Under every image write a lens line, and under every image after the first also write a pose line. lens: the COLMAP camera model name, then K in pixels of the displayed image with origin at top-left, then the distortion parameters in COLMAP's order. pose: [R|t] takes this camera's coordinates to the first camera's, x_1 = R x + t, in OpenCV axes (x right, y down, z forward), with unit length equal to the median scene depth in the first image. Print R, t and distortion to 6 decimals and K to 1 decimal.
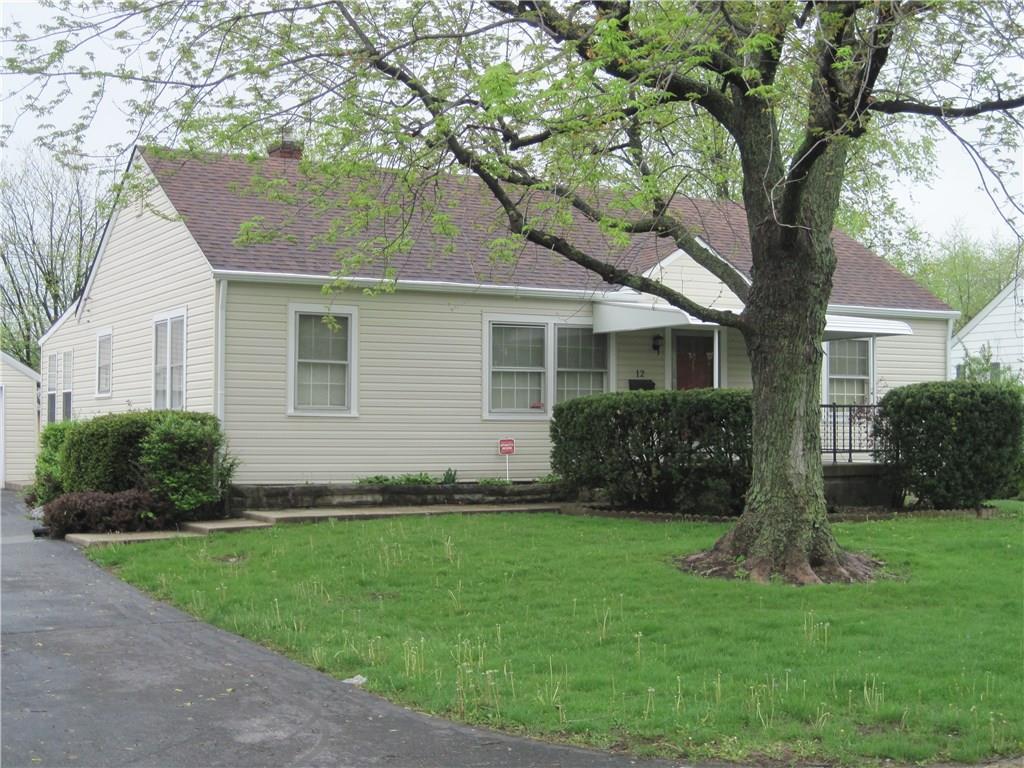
lens RADIAL K [[1663.4, 0, 509.9], [0, 1663.4, 384.0], [0, 0, 1]] dist [-0.015112, 0.000000]
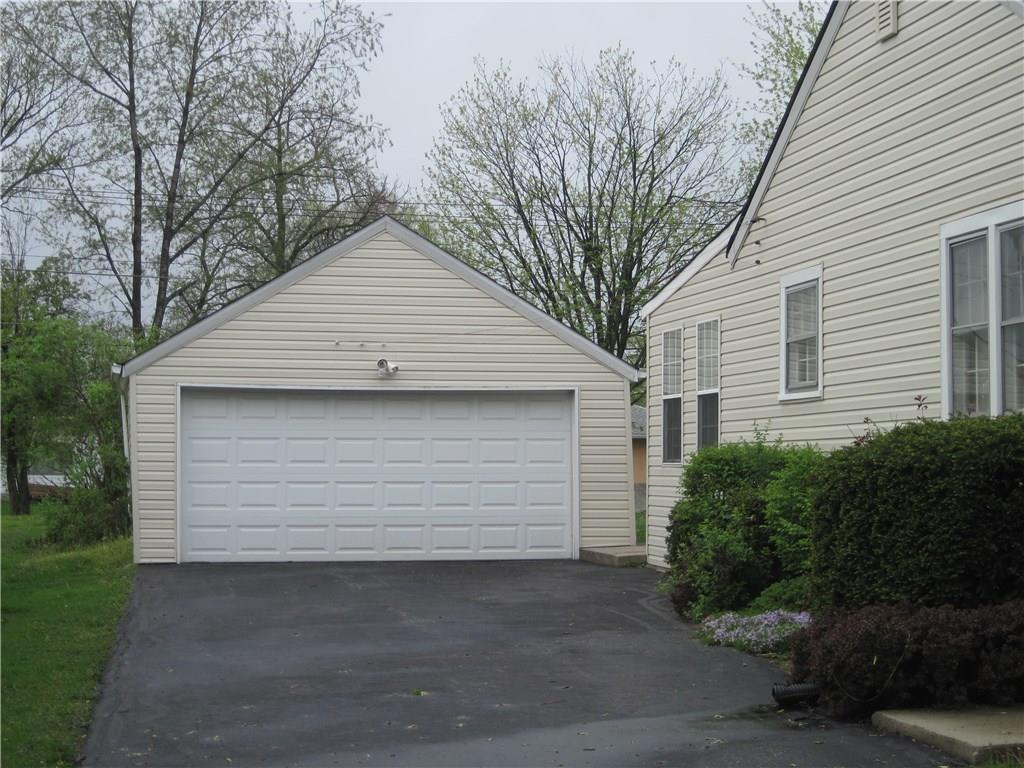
lens RADIAL K [[1900.4, 0, 512.3], [0, 1900.4, 384.1], [0, 0, 1]] dist [-0.223137, 0.000000]
pose [[0.963716, -0.009940, -0.266743, -0.184183], [0.005853, 0.999853, -0.016113, 0.013157], [0.266864, 0.013967, 0.963633, 0.423149]]
